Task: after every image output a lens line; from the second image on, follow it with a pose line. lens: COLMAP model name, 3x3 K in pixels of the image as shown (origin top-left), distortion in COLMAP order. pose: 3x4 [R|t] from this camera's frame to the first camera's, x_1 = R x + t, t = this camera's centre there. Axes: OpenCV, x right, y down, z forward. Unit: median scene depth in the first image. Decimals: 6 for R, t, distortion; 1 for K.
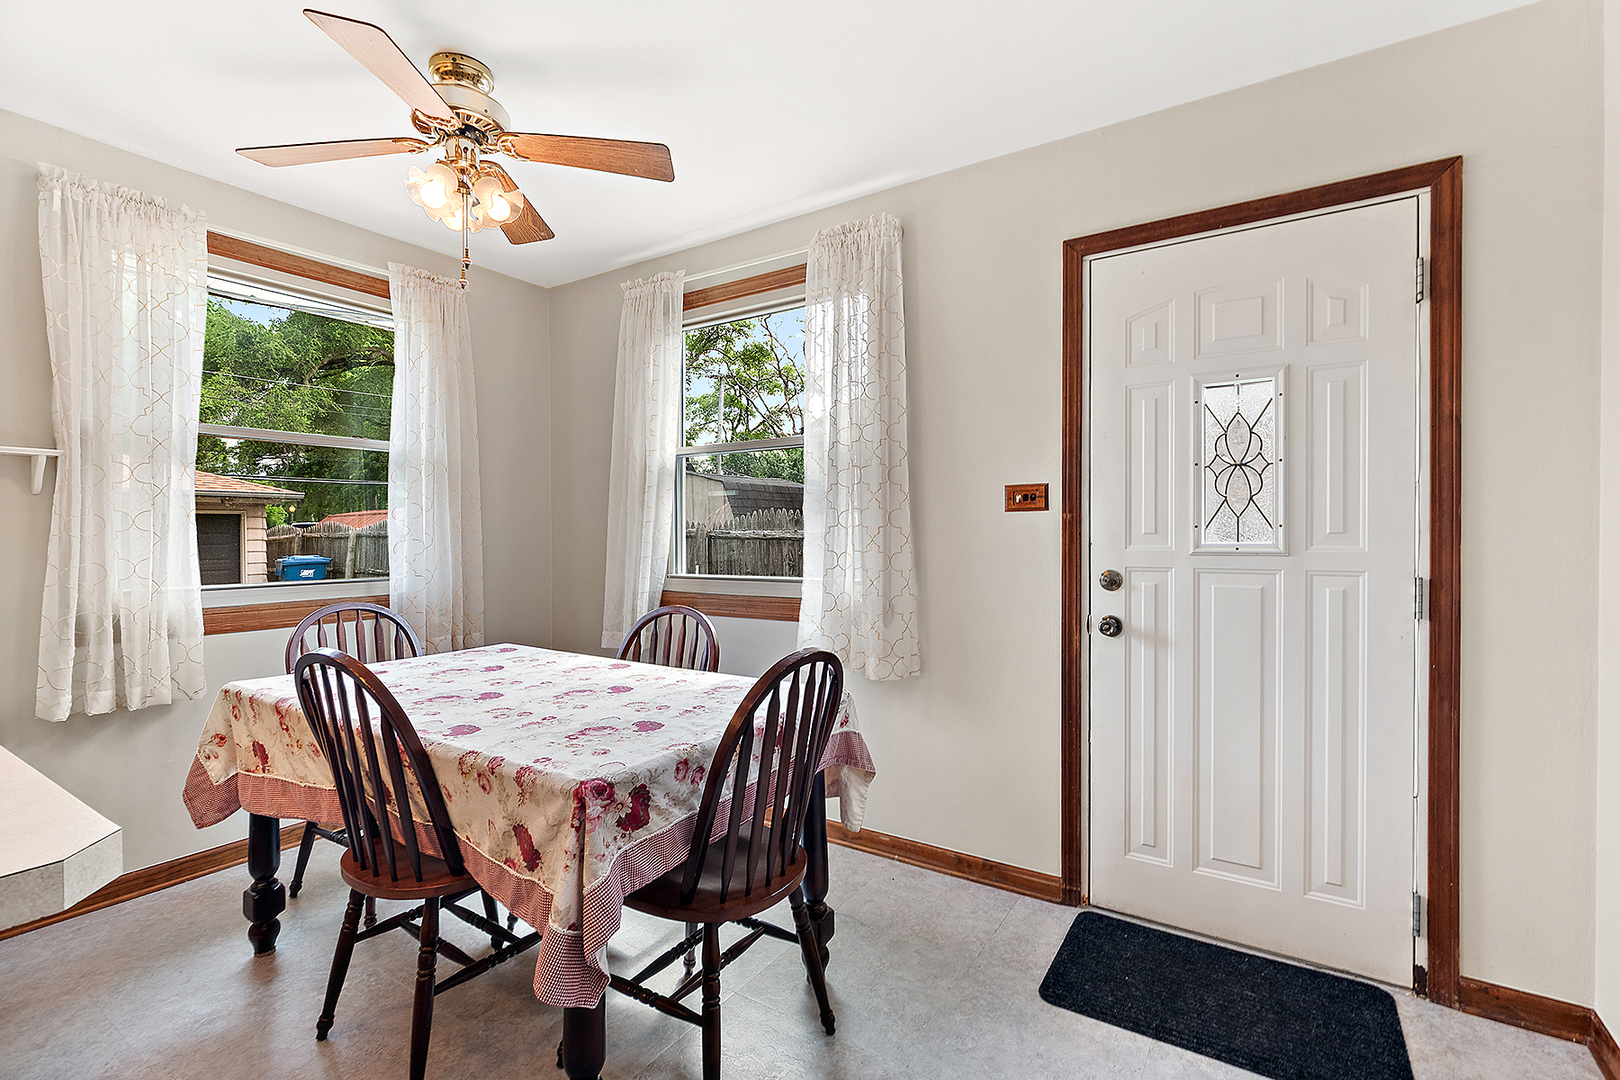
lens RADIAL K [[729.7, 0, 805.8], [0, 729.7, 535.7], [0, 0, 1]] dist [-0.000157, -0.001340]
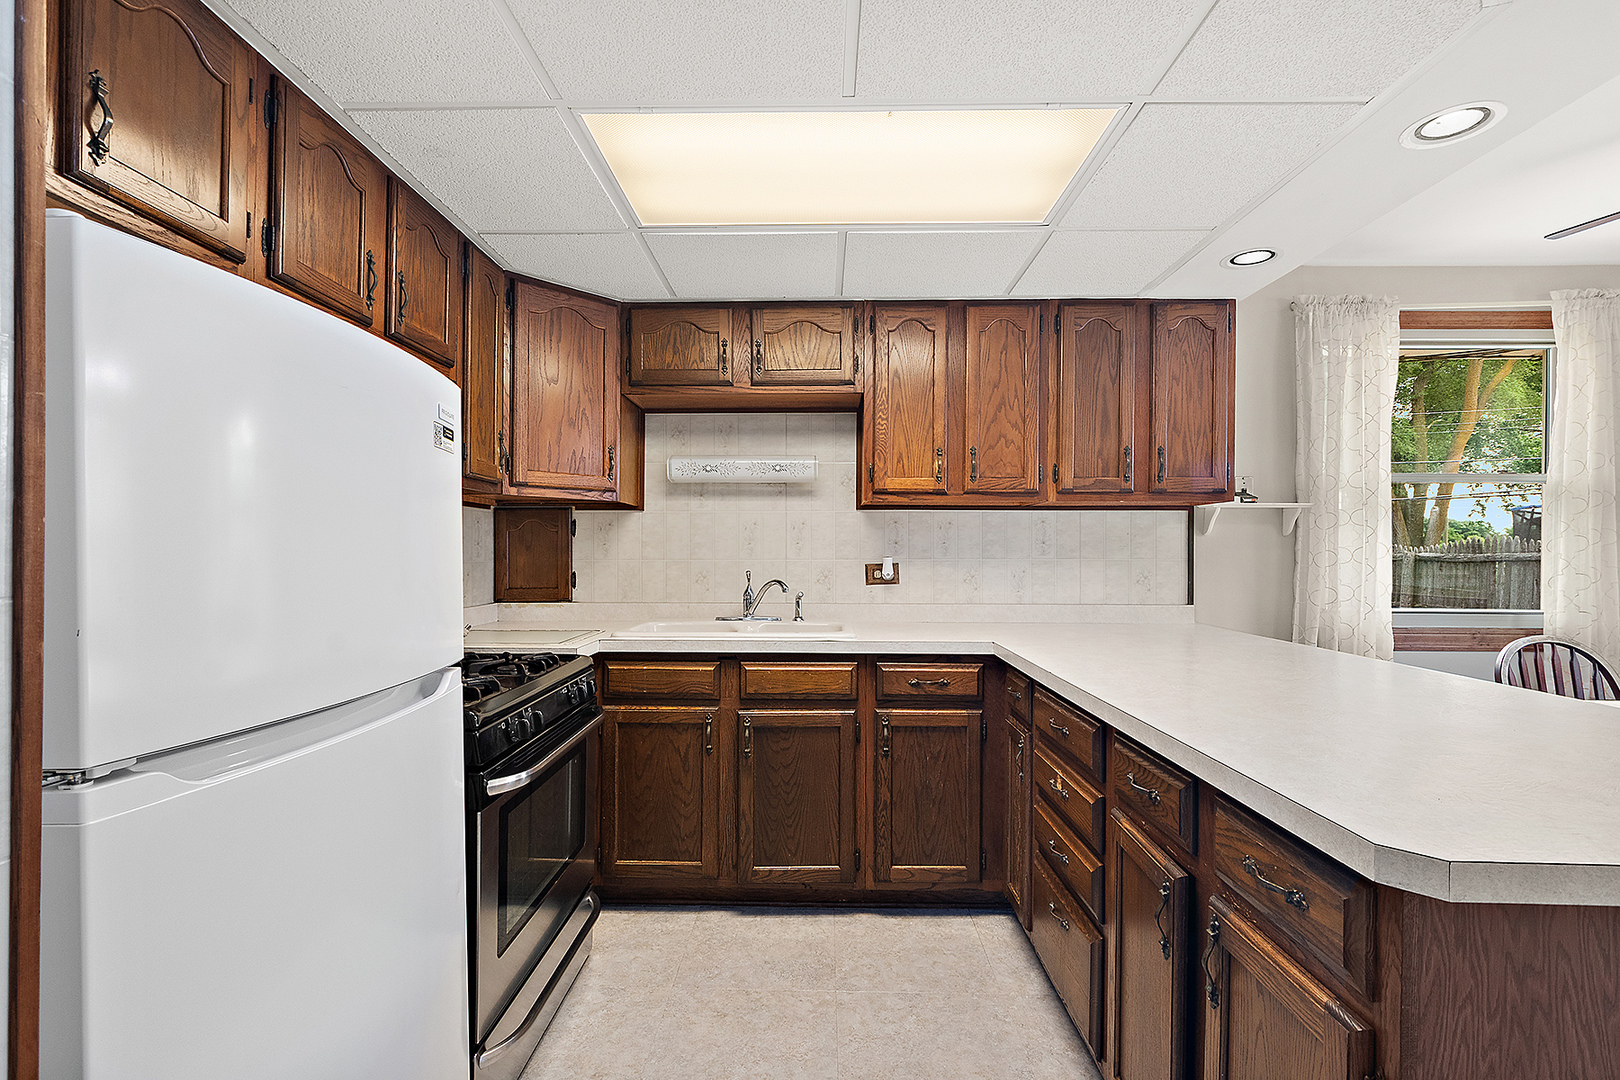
lens RADIAL K [[729.7, 0, 805.3], [0, 729.7, 553.2], [0, 0, 1]] dist [-0.000157, -0.001340]
pose [[0.531853, 0.008677, -0.846792, -0.367794], [-0.009706, 0.999944, 0.004150, -0.021047], [0.846781, 0.006012, 0.531908, -0.508151]]
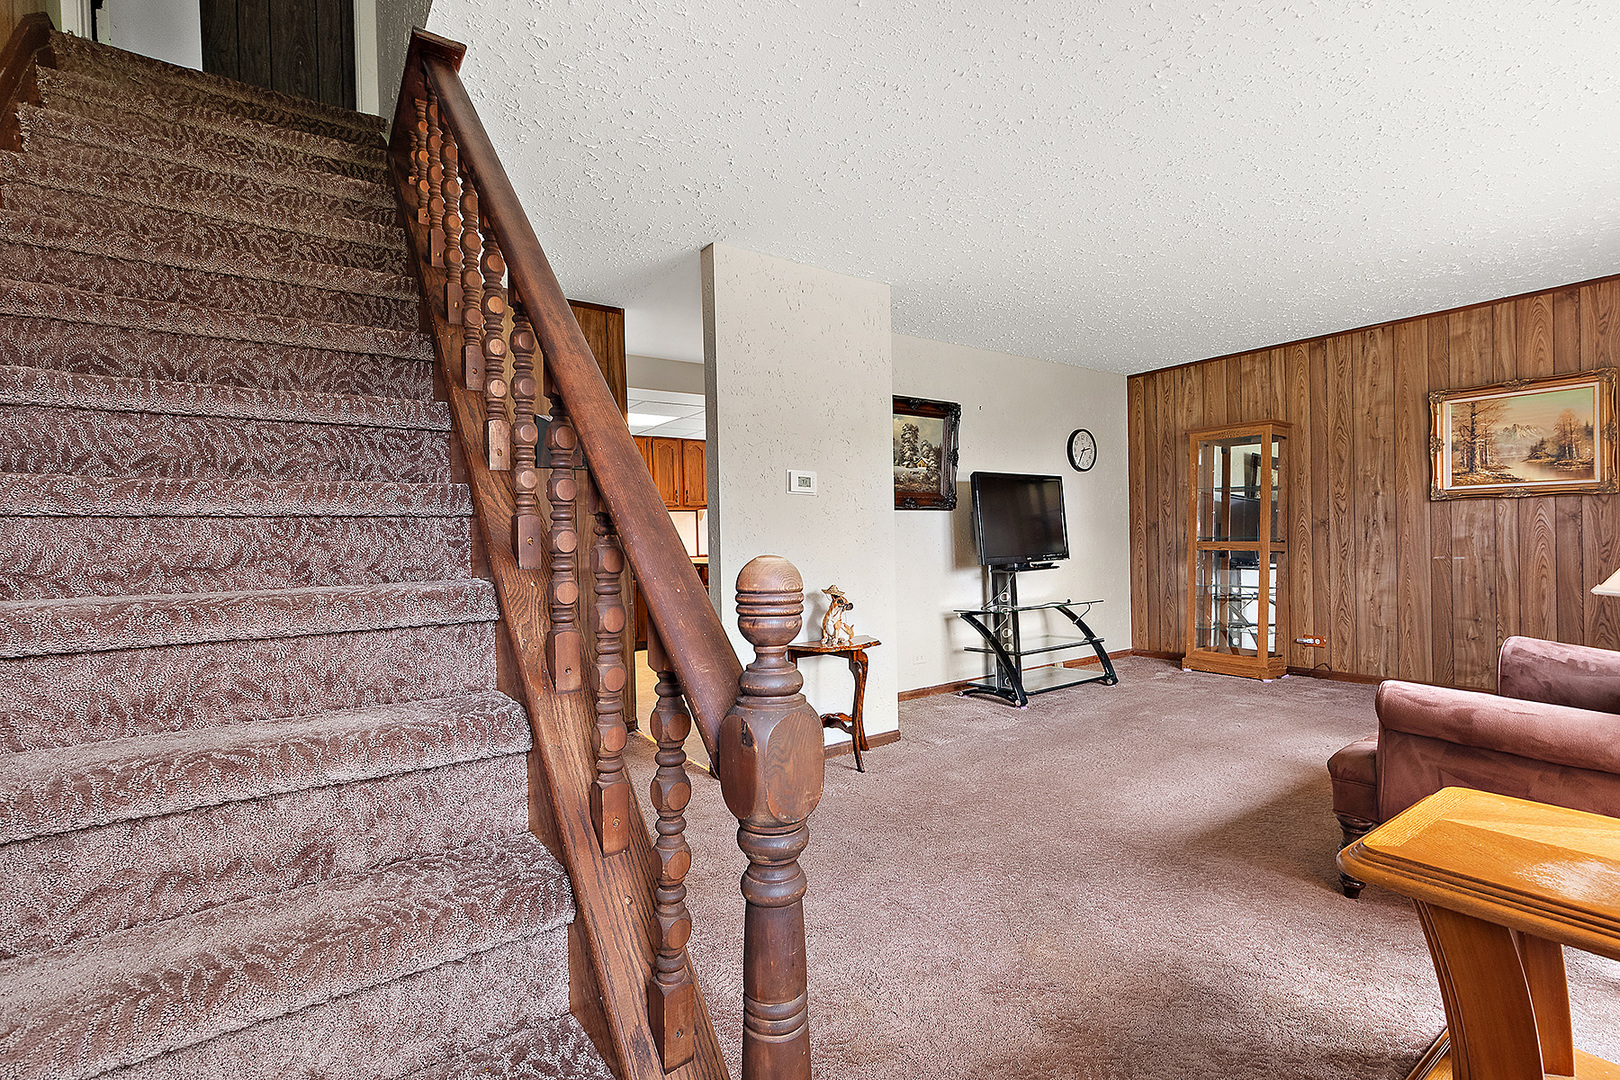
lens RADIAL K [[729.7, 0, 801.3], [0, 729.7, 546.6], [0, 0, 1]] dist [-0.000157, -0.001340]
pose [[0.931806, -0.011467, -0.362775, 0.718052], [0.017442, 0.999761, 0.013197, 0.036865], [0.362537, -0.018624, 0.931783, -2.471640]]
